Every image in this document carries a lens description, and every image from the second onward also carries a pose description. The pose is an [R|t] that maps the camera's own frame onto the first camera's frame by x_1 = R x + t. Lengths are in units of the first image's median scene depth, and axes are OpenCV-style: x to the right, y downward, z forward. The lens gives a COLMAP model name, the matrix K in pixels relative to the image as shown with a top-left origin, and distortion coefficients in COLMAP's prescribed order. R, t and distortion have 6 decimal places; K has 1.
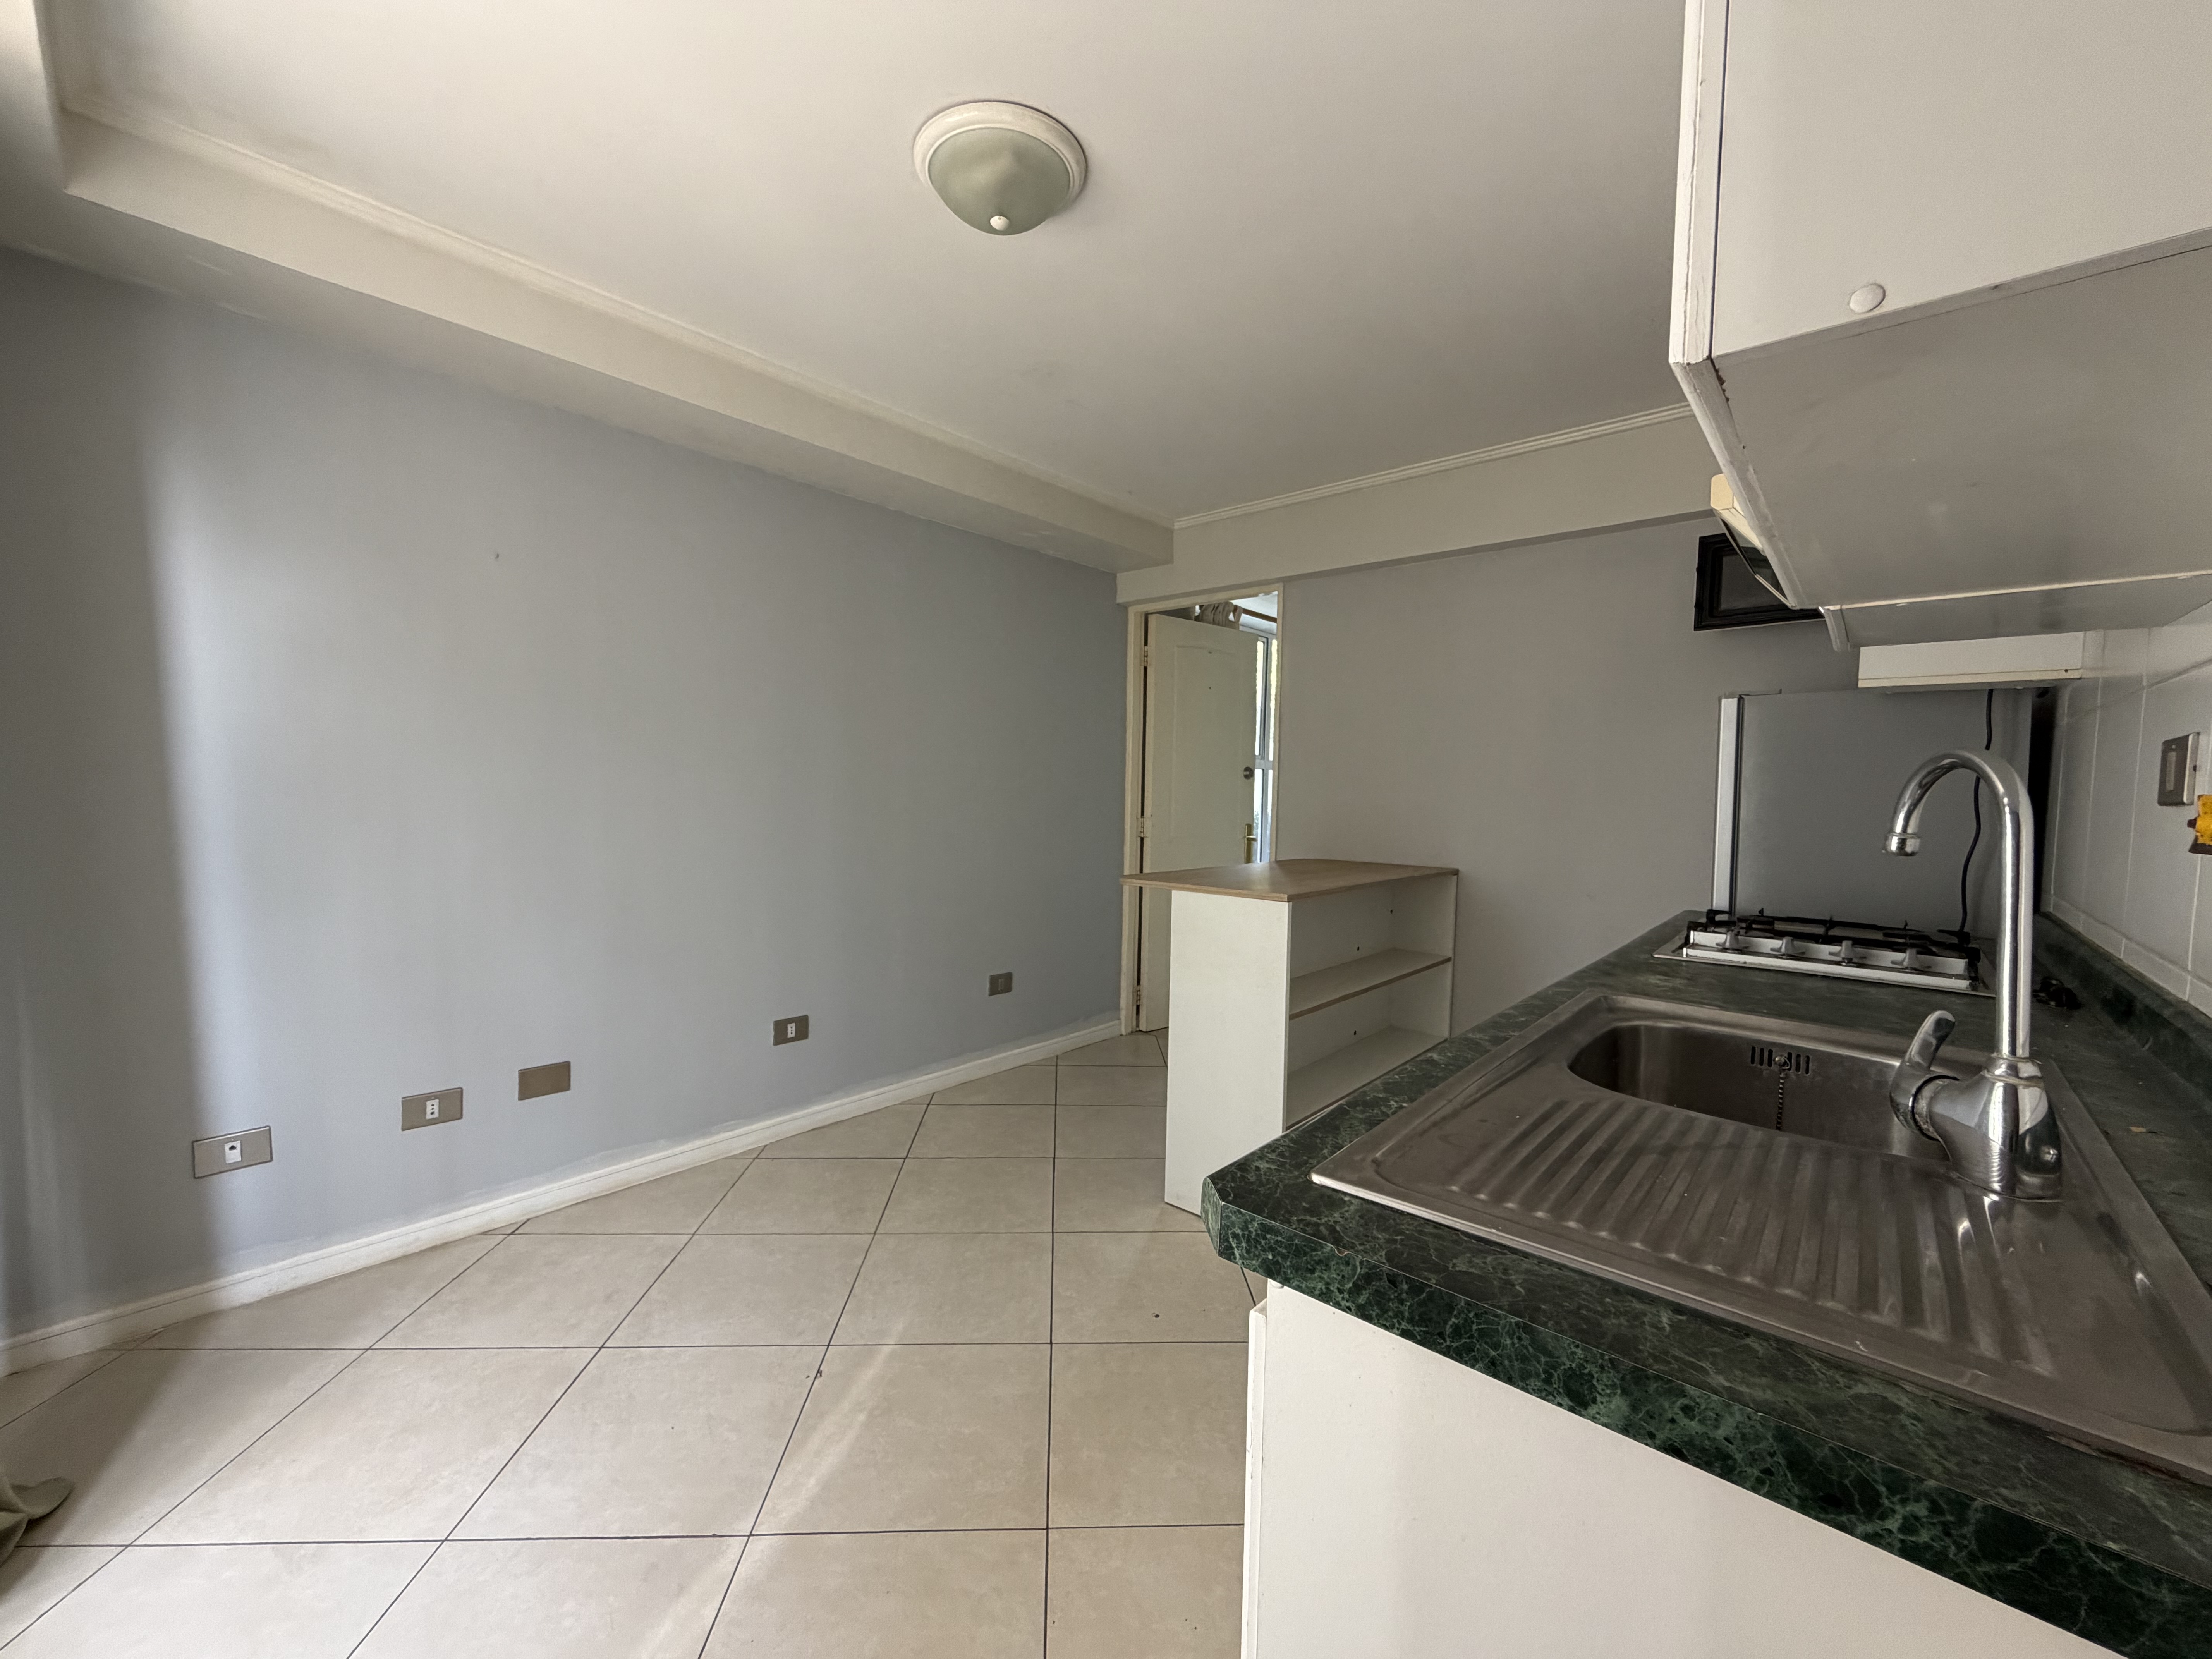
lens RADIAL K [[880.3, 0, 1100.1], [0, 880.3, 829.9], [0, 0, 1]] dist [-0.000013, 0.000348]
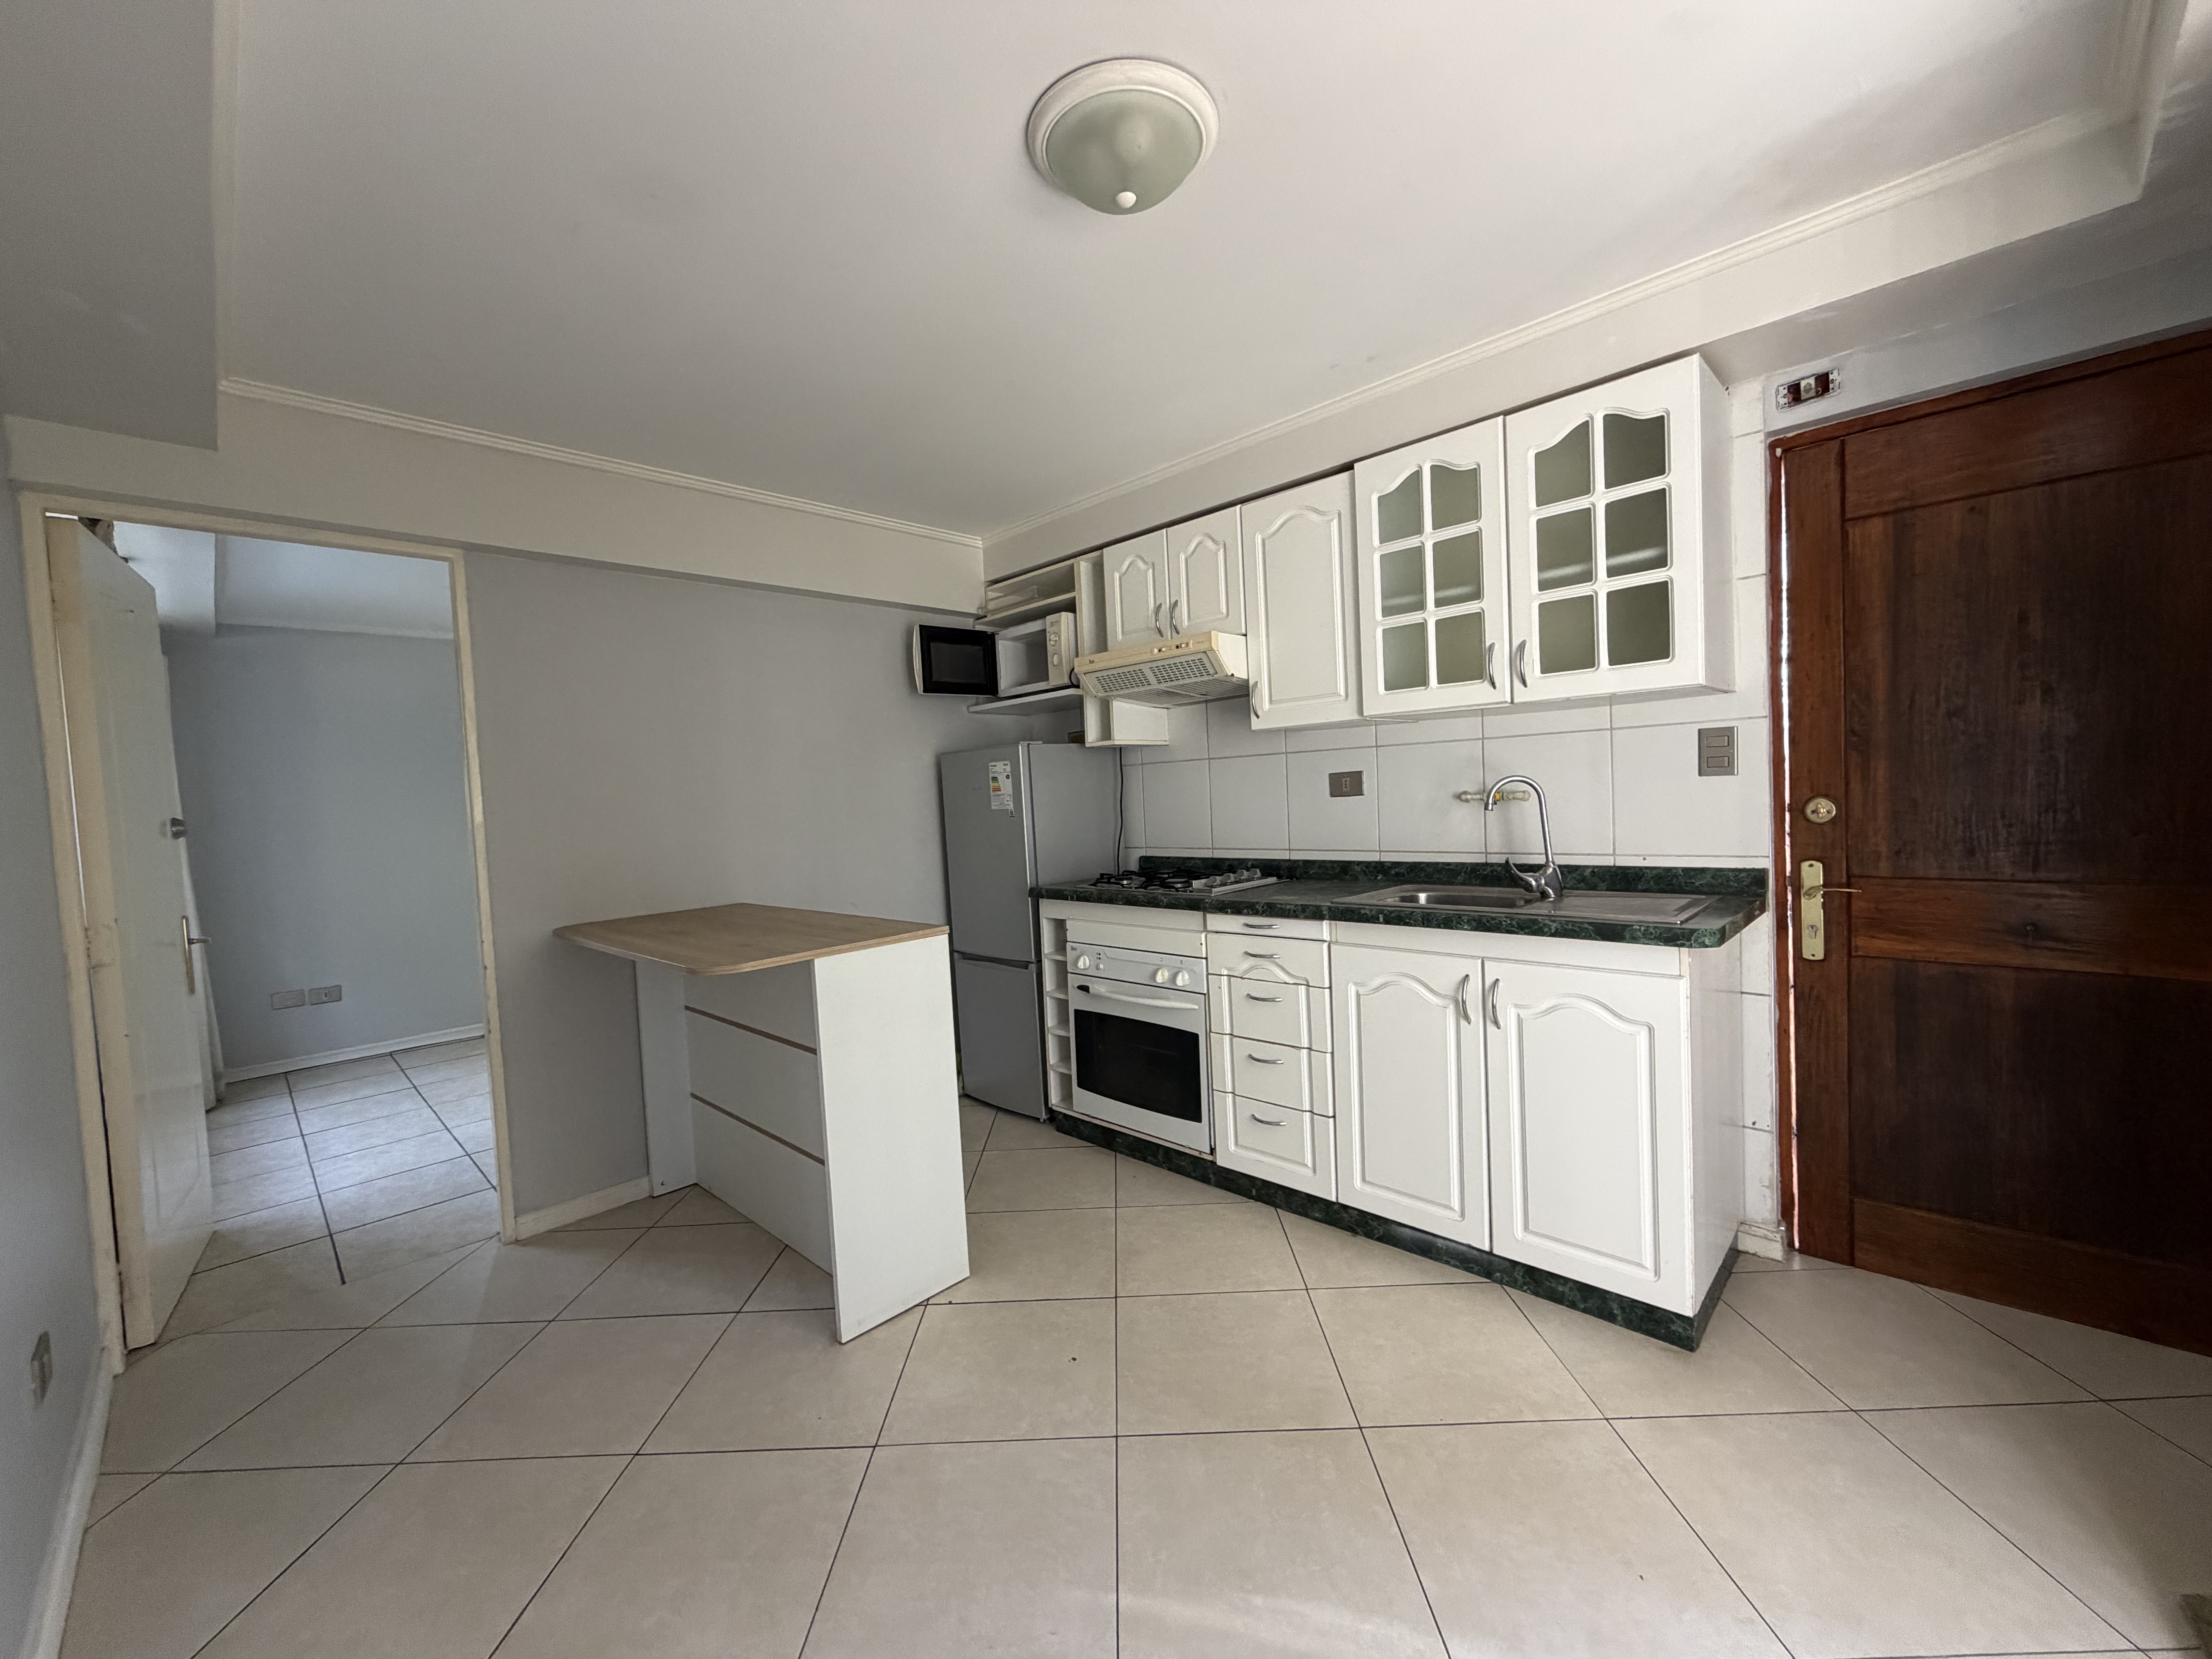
lens RADIAL K [[880.3, 0, 1100.1], [0, 880.3, 829.9], [0, 0, 1]] dist [-0.000013, 0.000348]
pose [[0.054162, -0.063701, 0.996498, -0.962630], [0.098525, 0.993434, 0.058150, -0.096224], [-0.993659, 0.095031, 0.060083, 0.945081]]
